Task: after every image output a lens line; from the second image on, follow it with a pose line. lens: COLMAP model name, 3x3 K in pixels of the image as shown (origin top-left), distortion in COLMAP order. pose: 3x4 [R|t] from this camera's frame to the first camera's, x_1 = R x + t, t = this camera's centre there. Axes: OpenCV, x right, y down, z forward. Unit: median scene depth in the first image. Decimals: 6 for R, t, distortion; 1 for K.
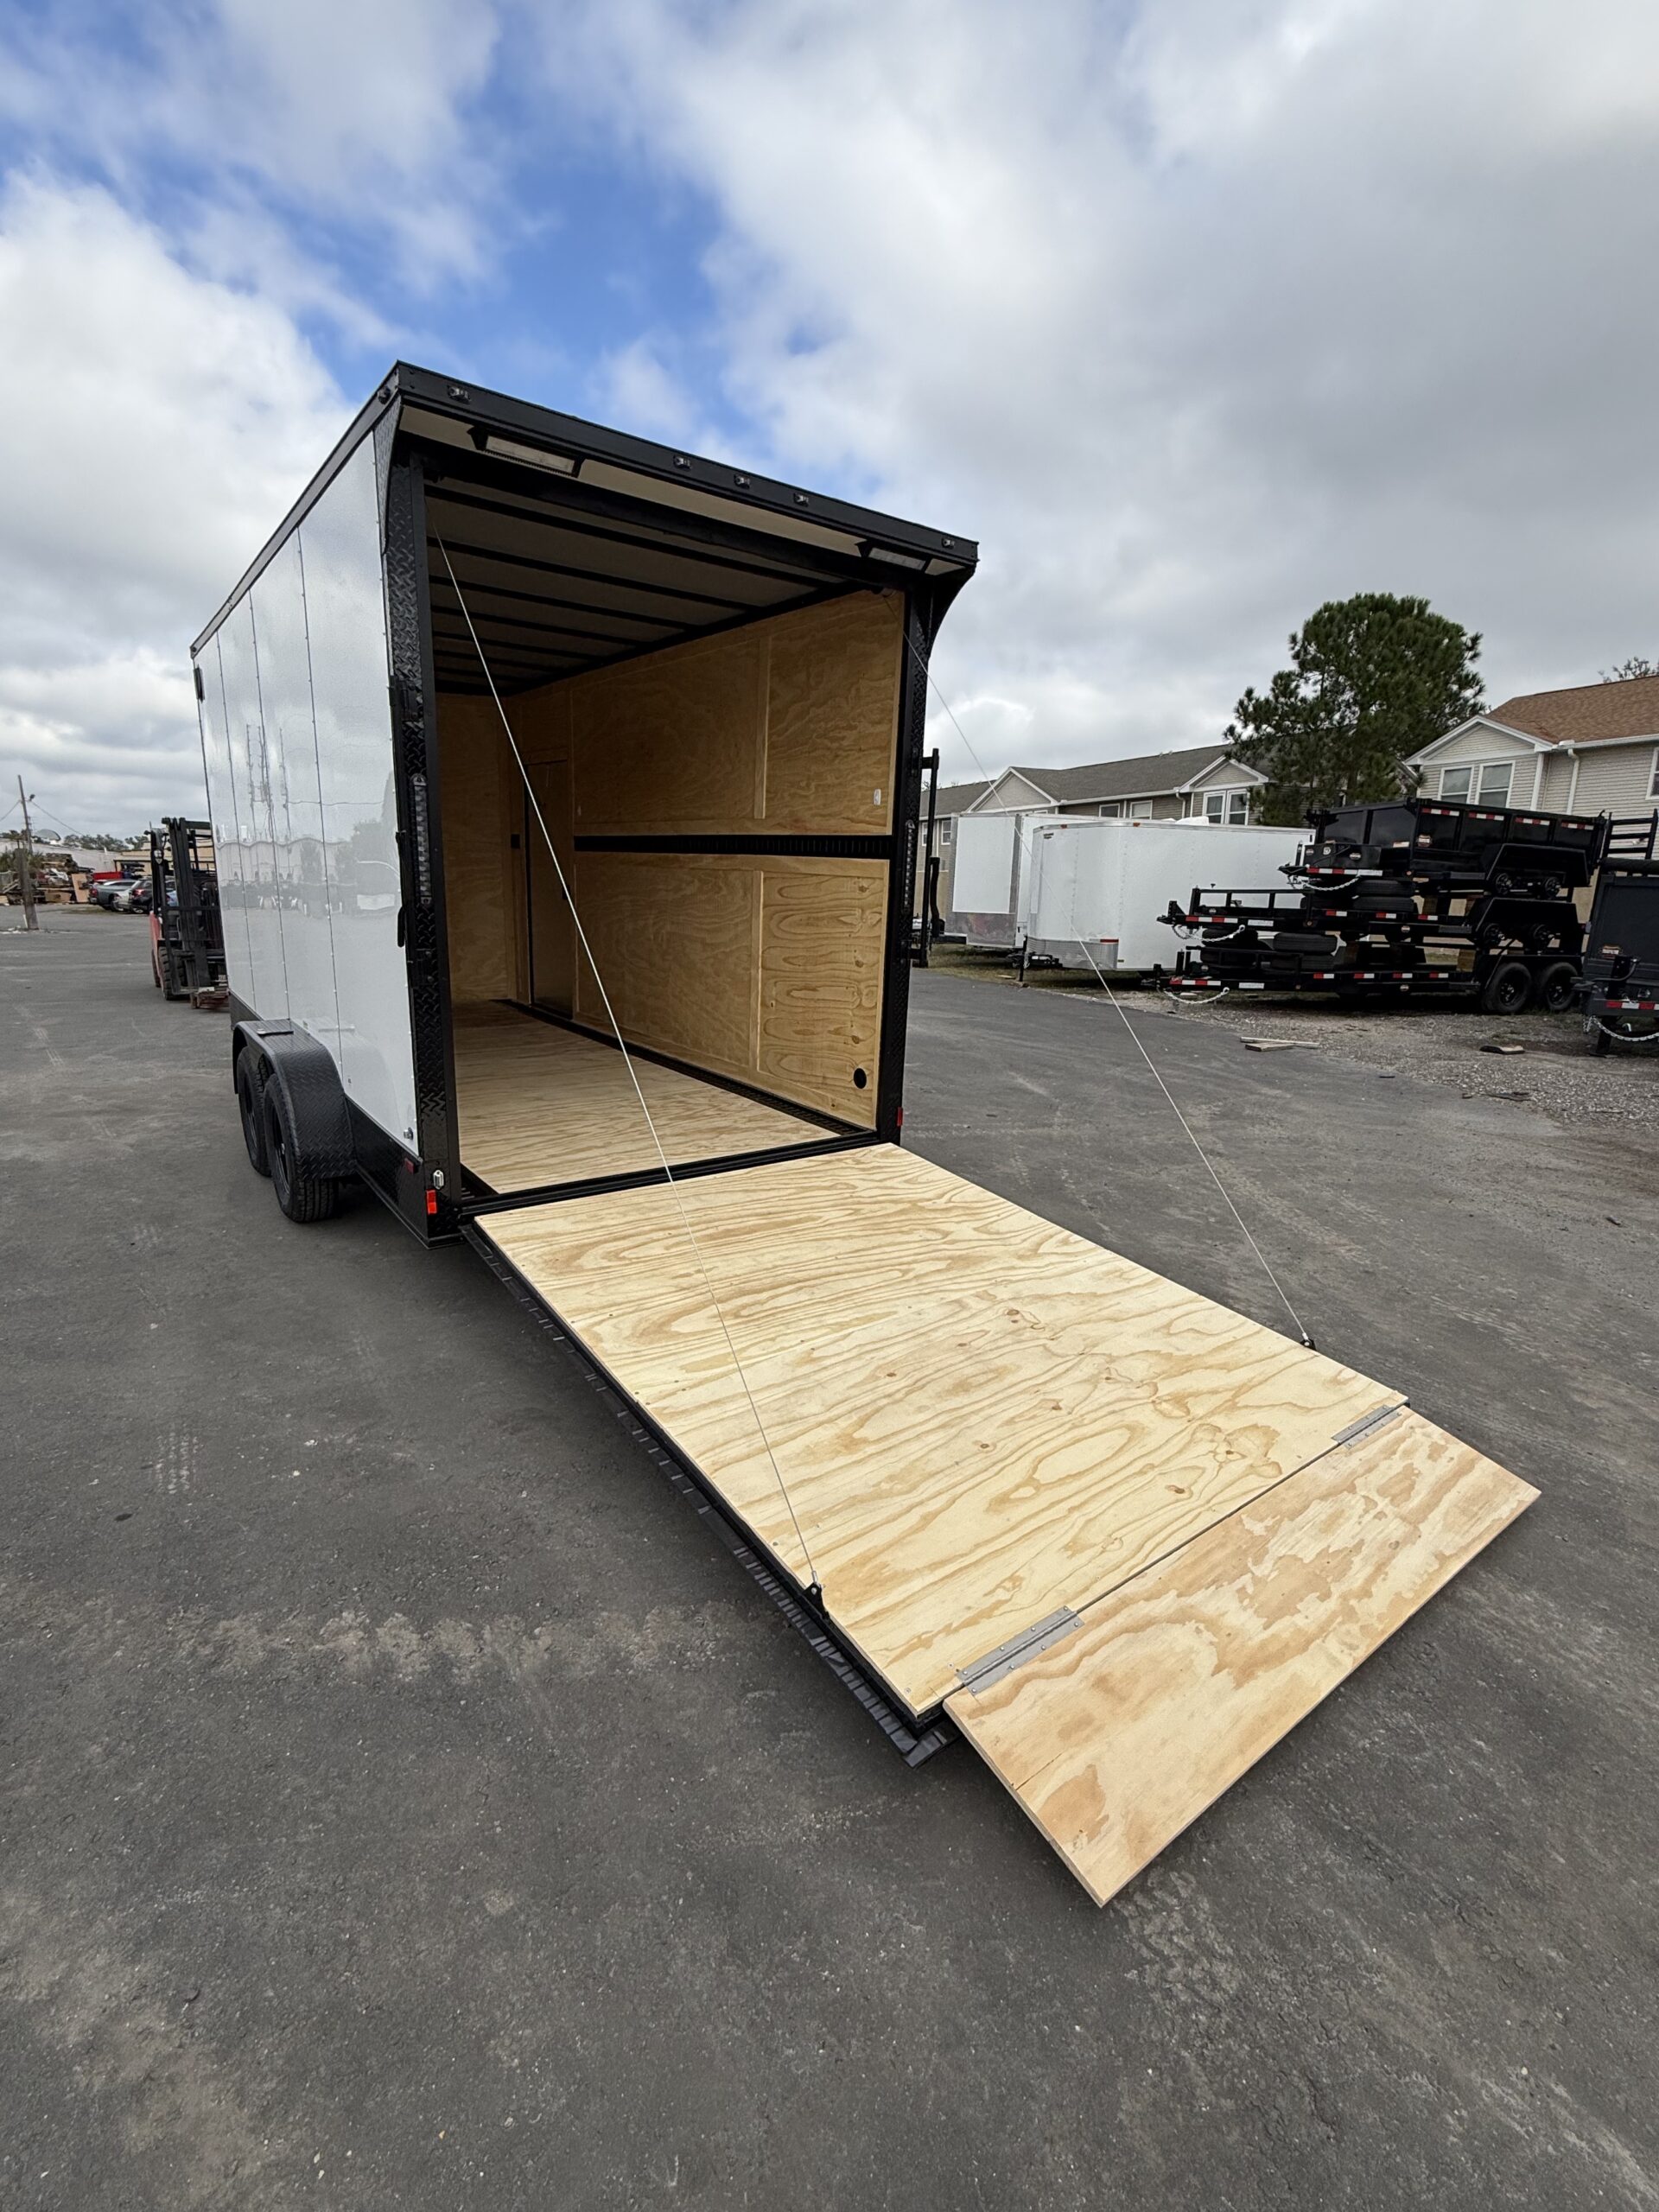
lens RADIAL K [[995.4, 0, 830.0], [0, 995.4, 1106.9], [0, 0, 1]] dist [-0.003712, 0.000316]
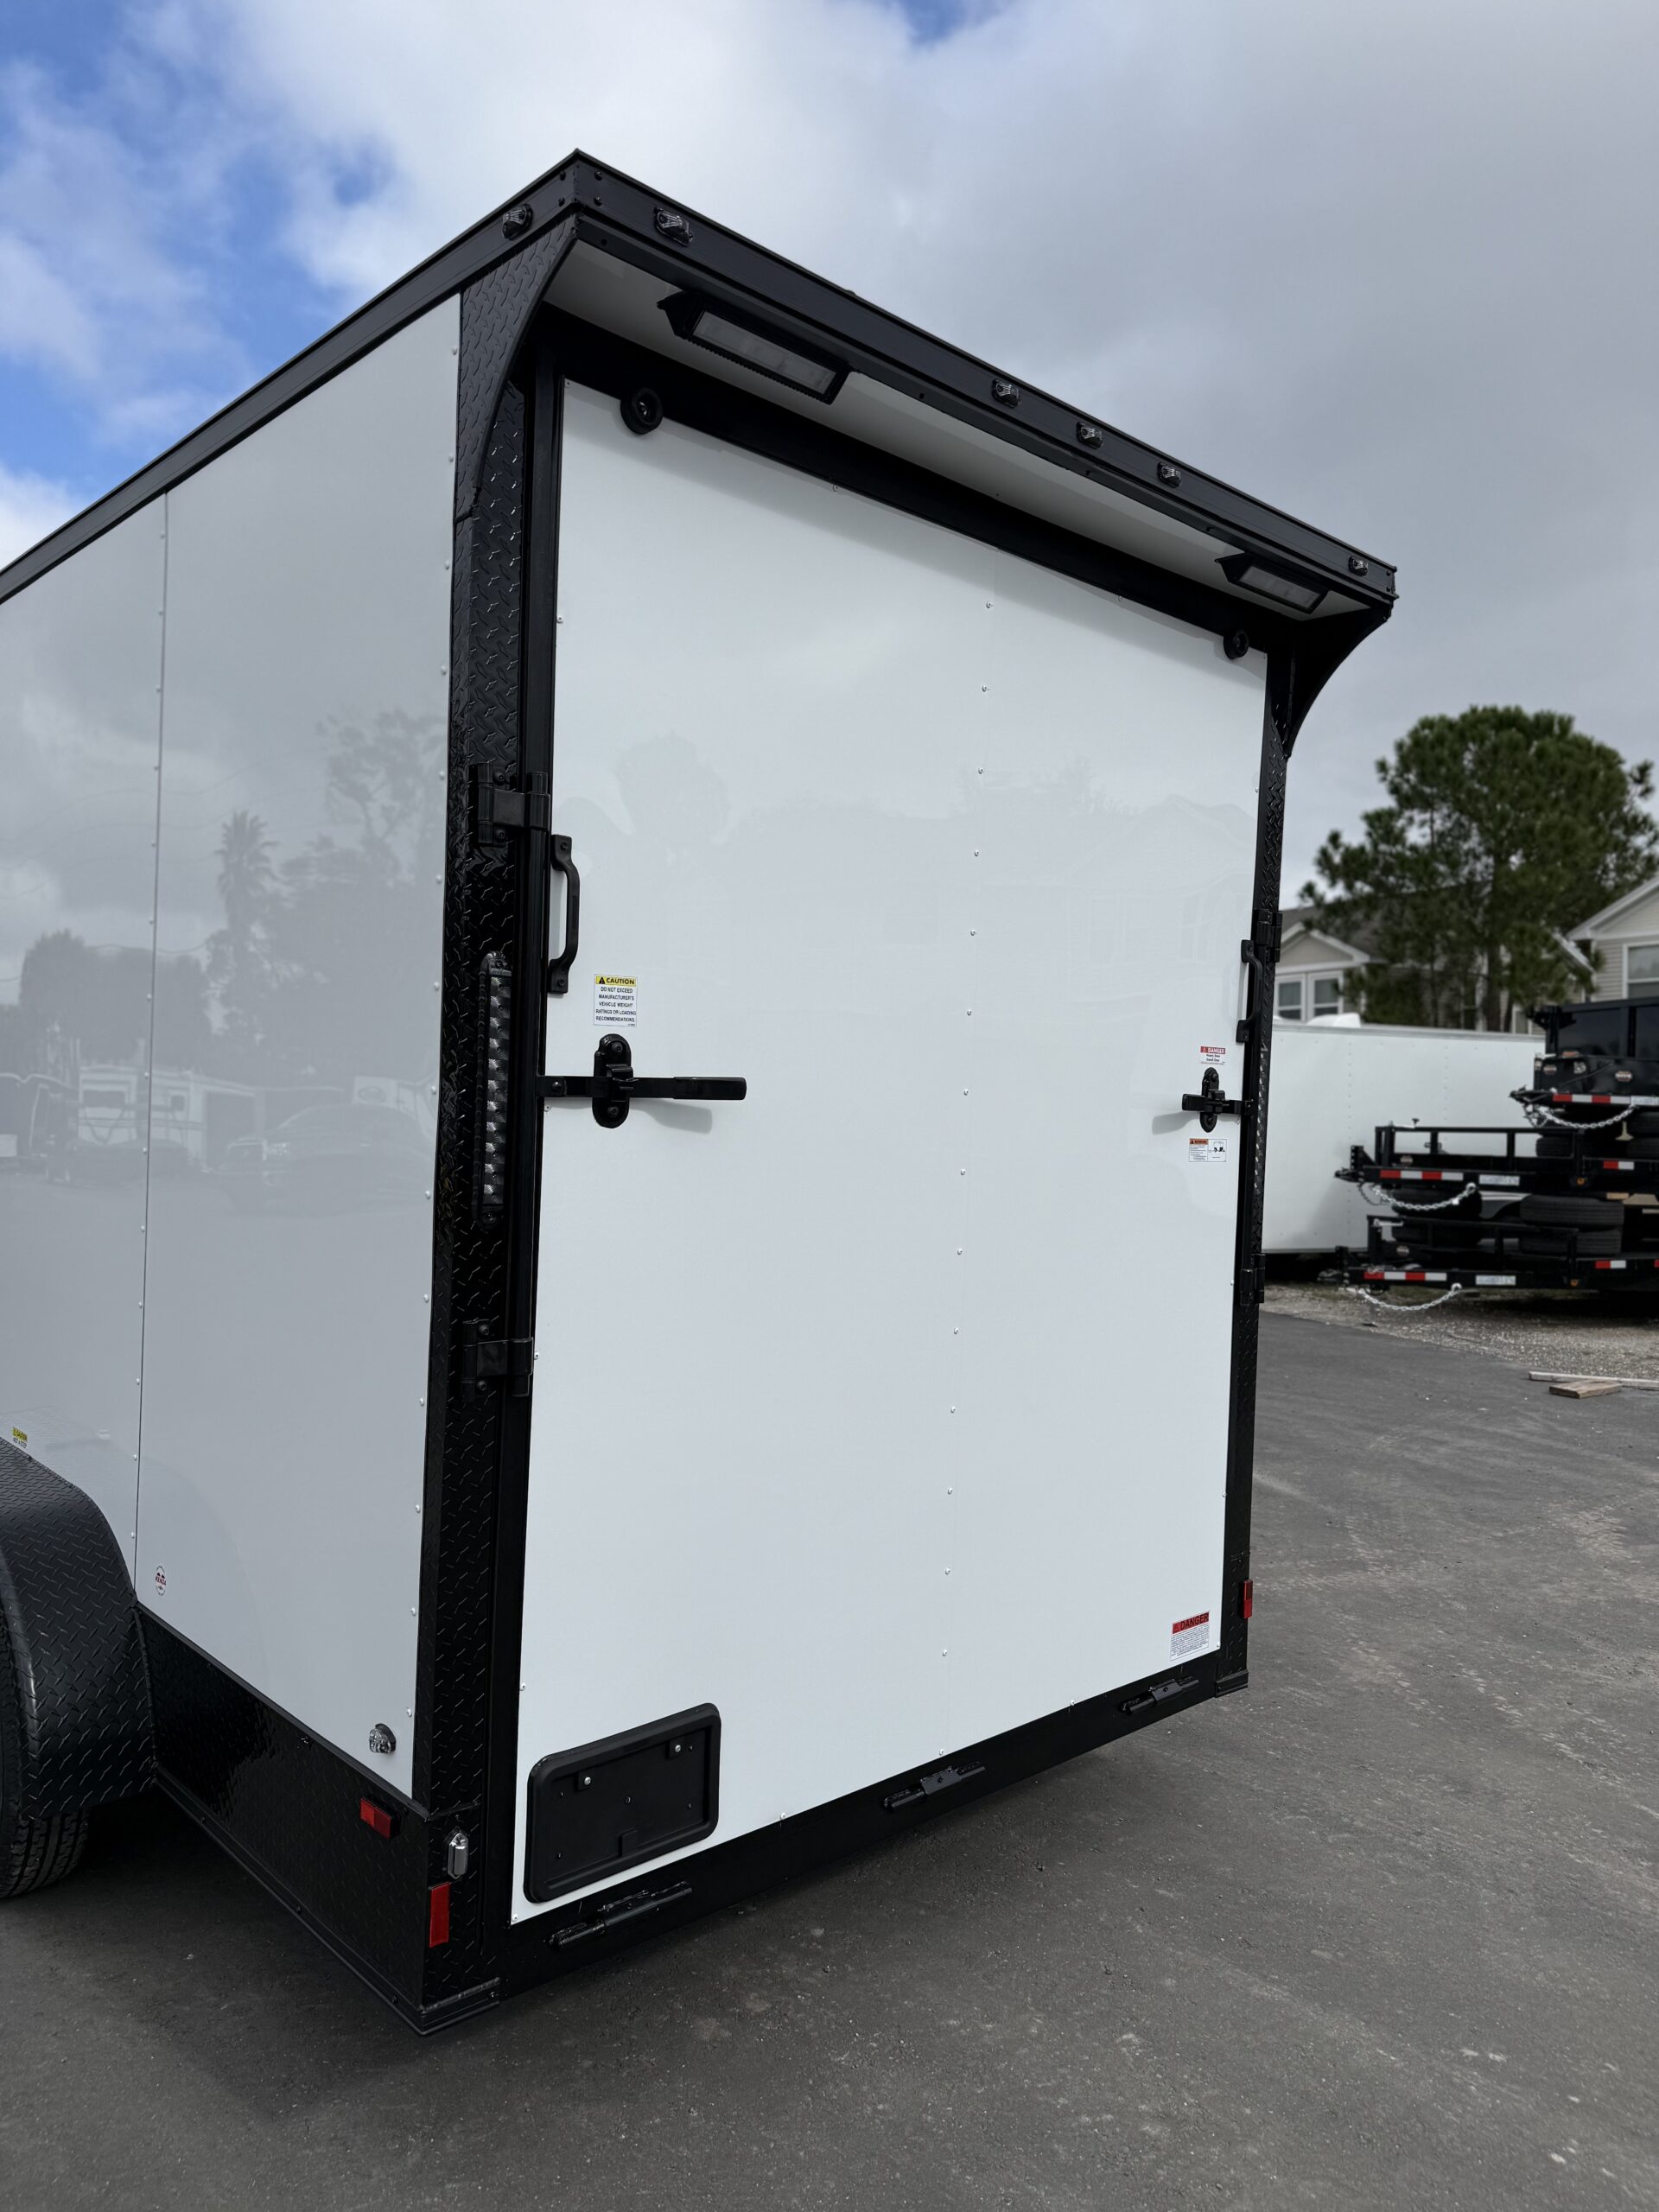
lens RADIAL K [[1555.5, 0, 814.7], [0, 1555.5, 1114.5], [0, 0, 1]] dist [0.018554, -0.023446]
pose [[0.995889, -0.002632, 0.090548, -0.258905], [0.021899, 0.976926, -0.212453, -0.079800], [-0.087899, 0.213563, 0.972967, 0.226900]]
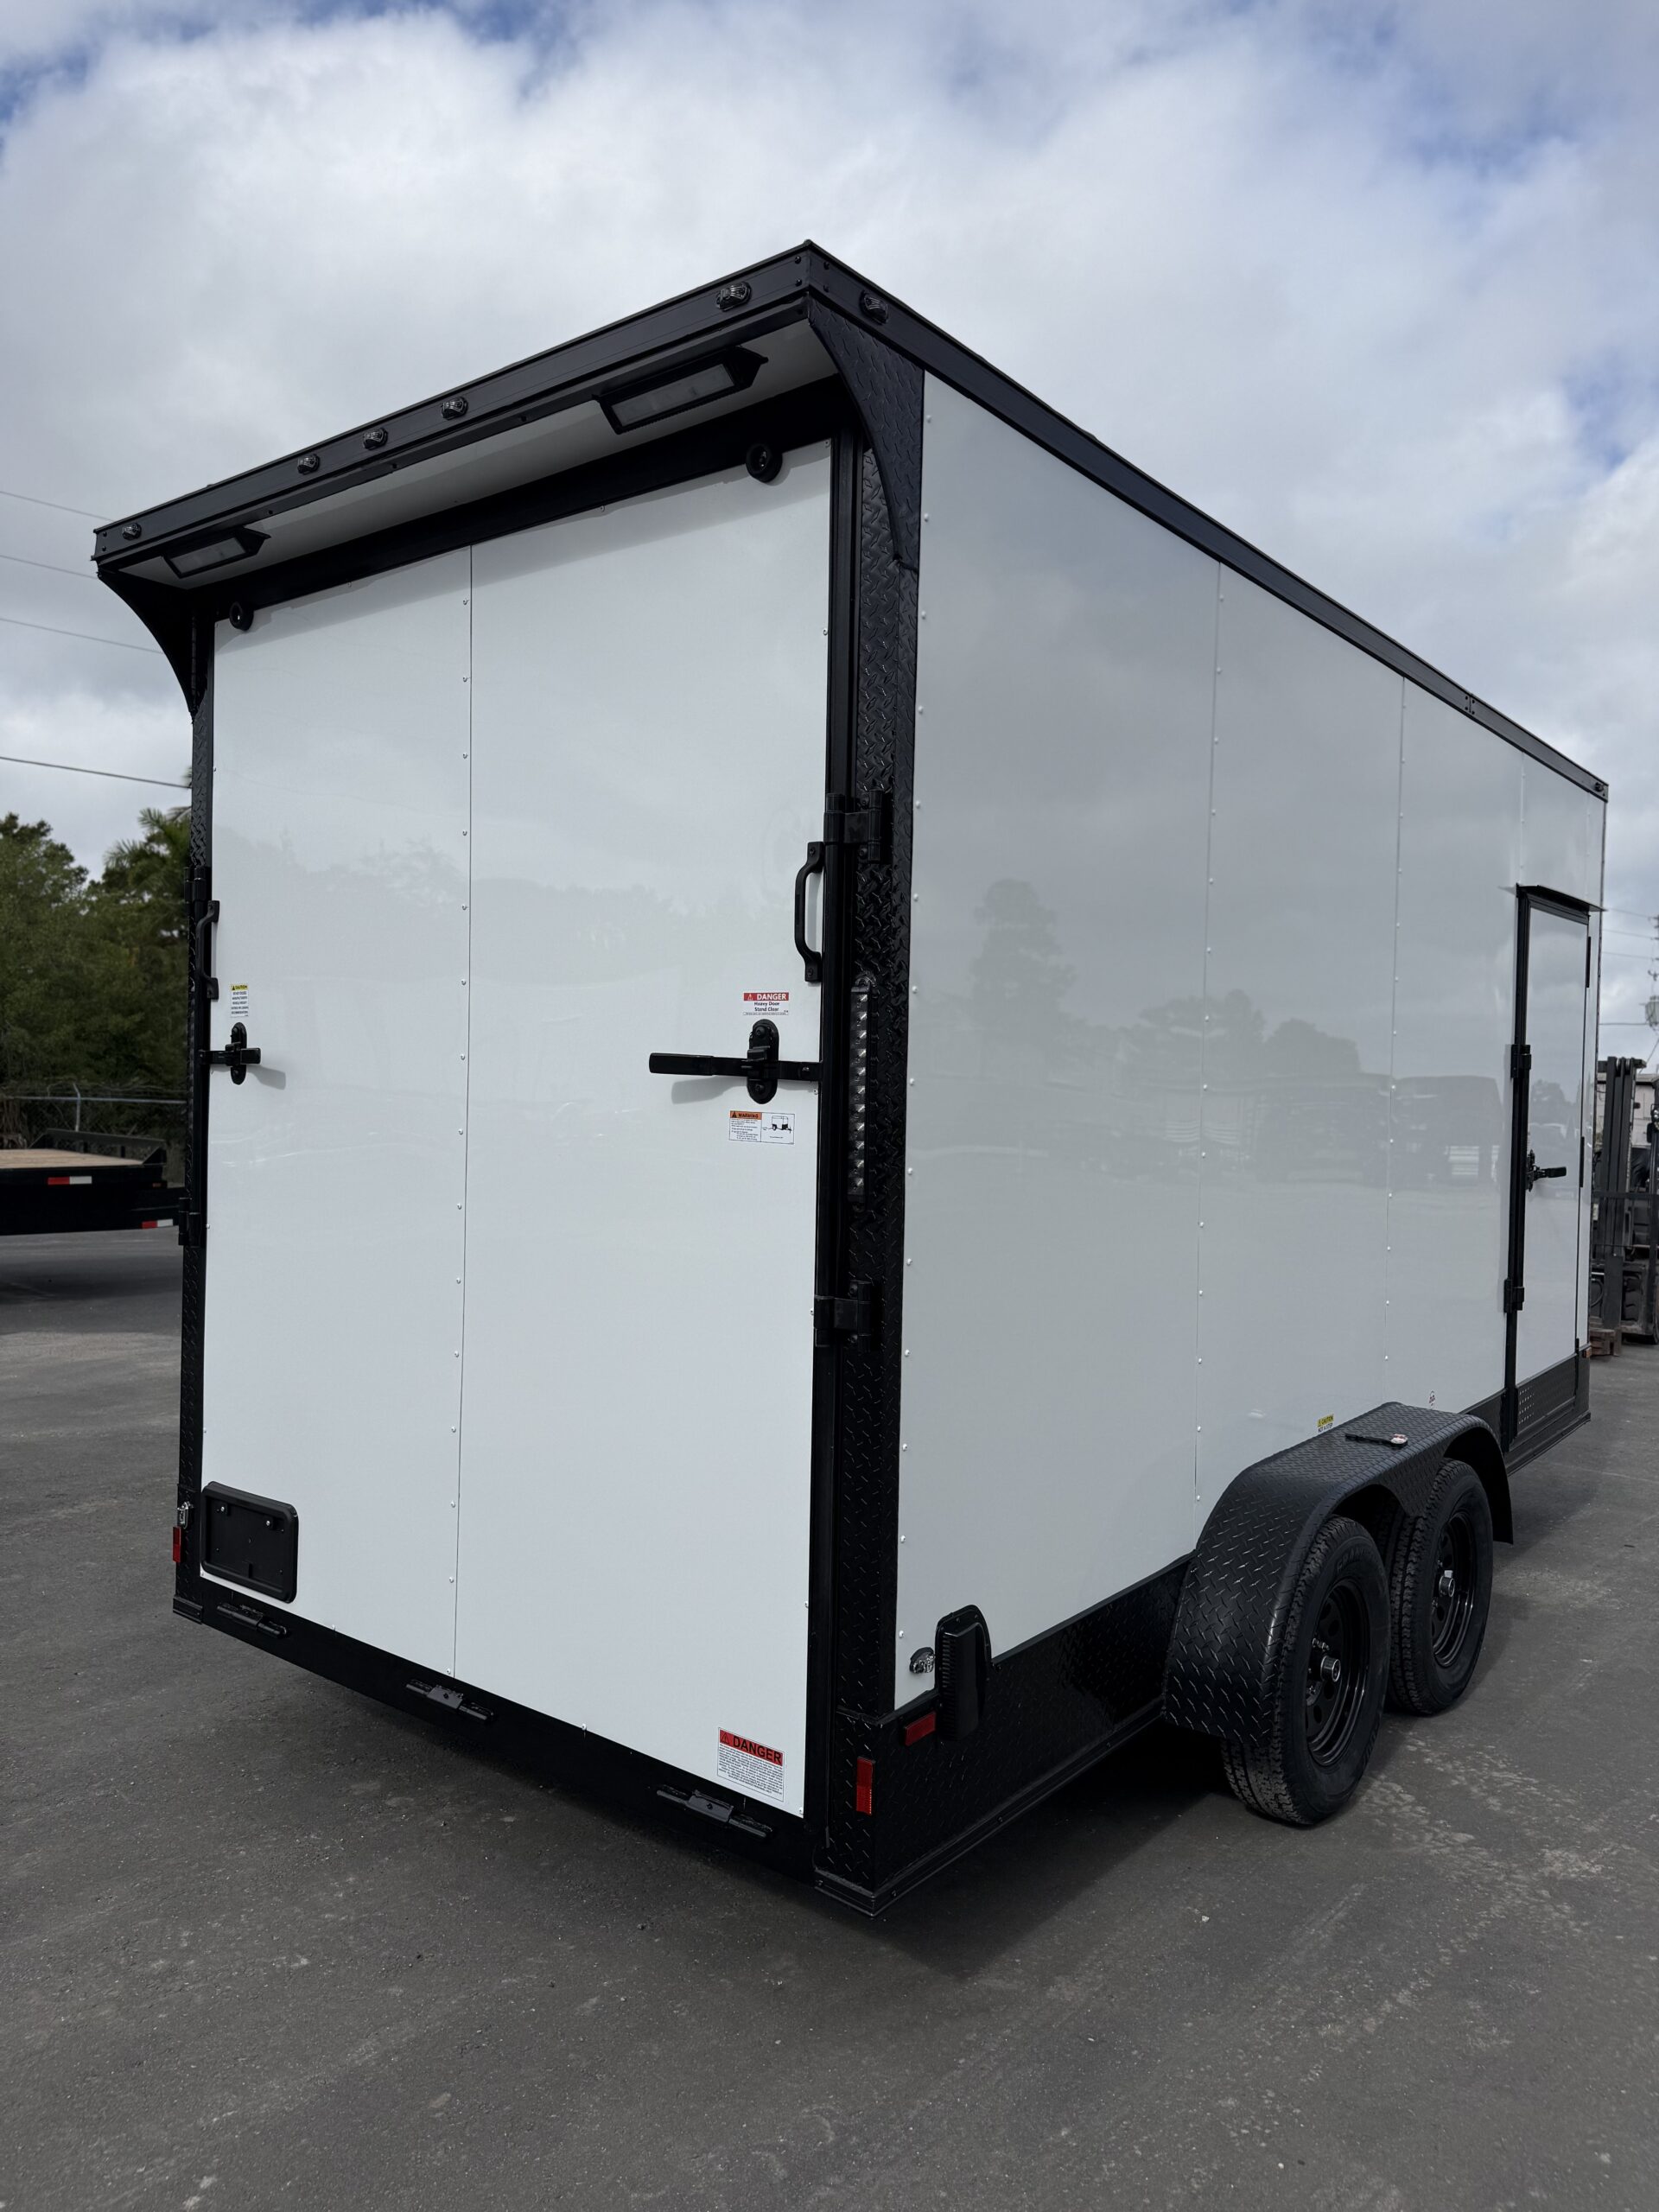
lens RADIAL K [[1555.5, 0, 838.6], [0, 1555.5, 1098.8], [0, 0, 1]] dist [0.018554, -0.023446]
pose [[0.255178, -0.013113, -0.966805, 0.760639], [-0.239665, 0.967846, -0.076384, -0.219040], [0.936720, 0.251201, 0.243830, 0.976441]]
